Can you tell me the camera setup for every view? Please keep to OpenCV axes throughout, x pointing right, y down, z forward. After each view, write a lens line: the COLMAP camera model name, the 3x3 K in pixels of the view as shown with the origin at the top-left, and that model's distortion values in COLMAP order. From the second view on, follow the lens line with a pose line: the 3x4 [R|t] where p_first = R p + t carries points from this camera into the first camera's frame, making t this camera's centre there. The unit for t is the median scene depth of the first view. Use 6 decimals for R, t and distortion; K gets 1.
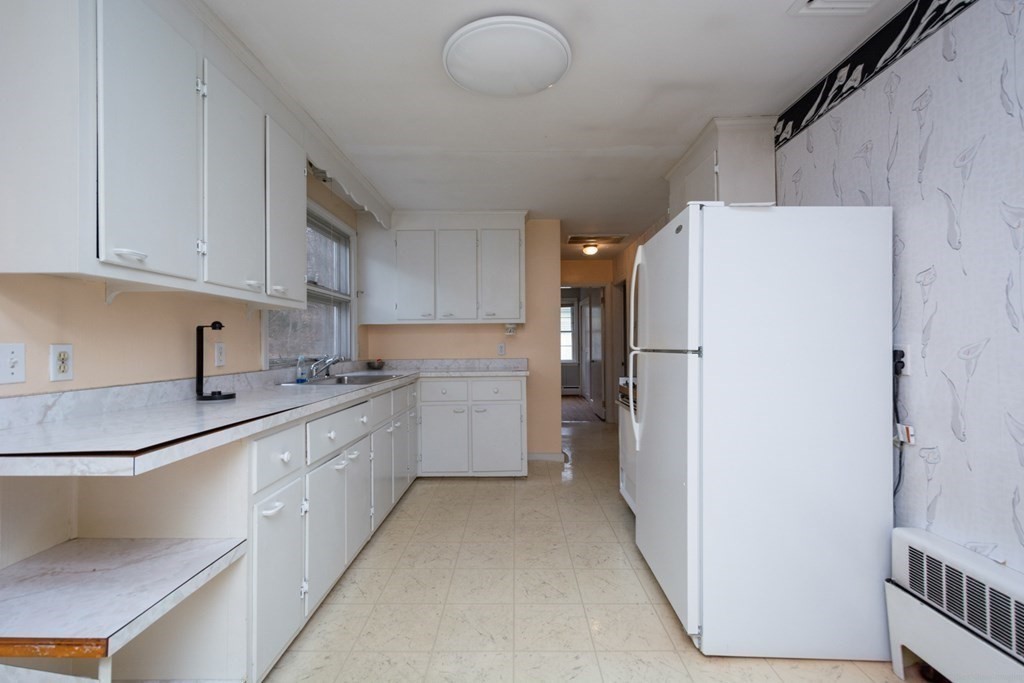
lens RADIAL K [[443.5, 0, 506.2], [0, 443.5, 340.5], [0, 0, 1]] dist [0.008727, -0.001420]
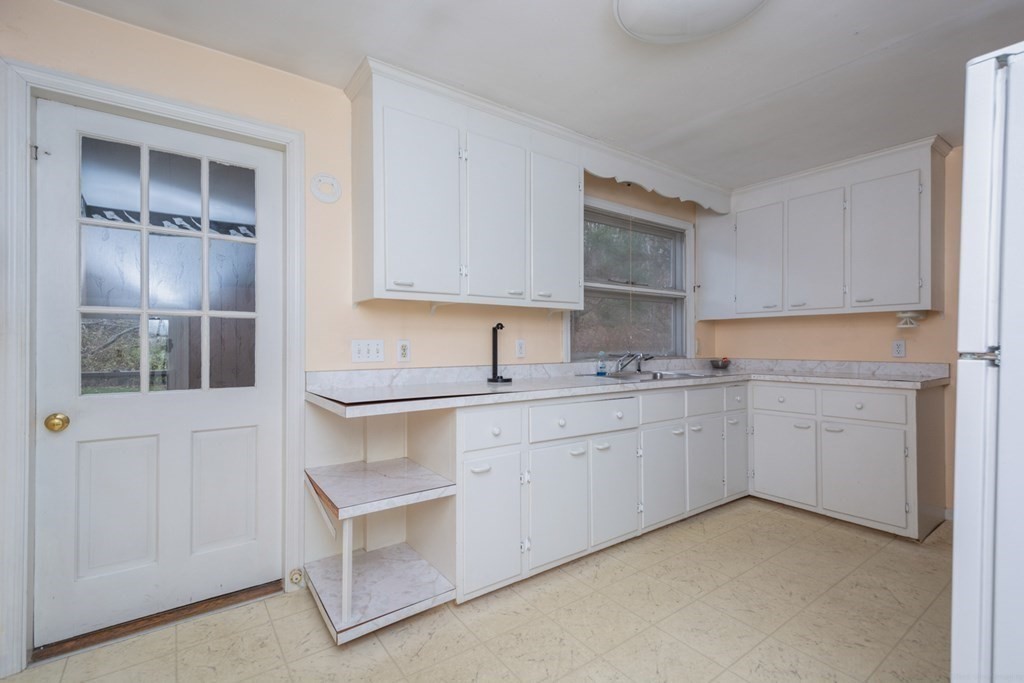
lens RADIAL K [[443.5, 0, 509.7], [0, 443.5, 343.9], [0, 0, 1]] dist [0.008727, -0.001420]
pose [[0.610924, 0.006679, -0.791661, 0.271820], [0.003933, 0.999926, 0.011471, 0.002435], [0.791680, -0.010122, 0.610853, 0.145398]]
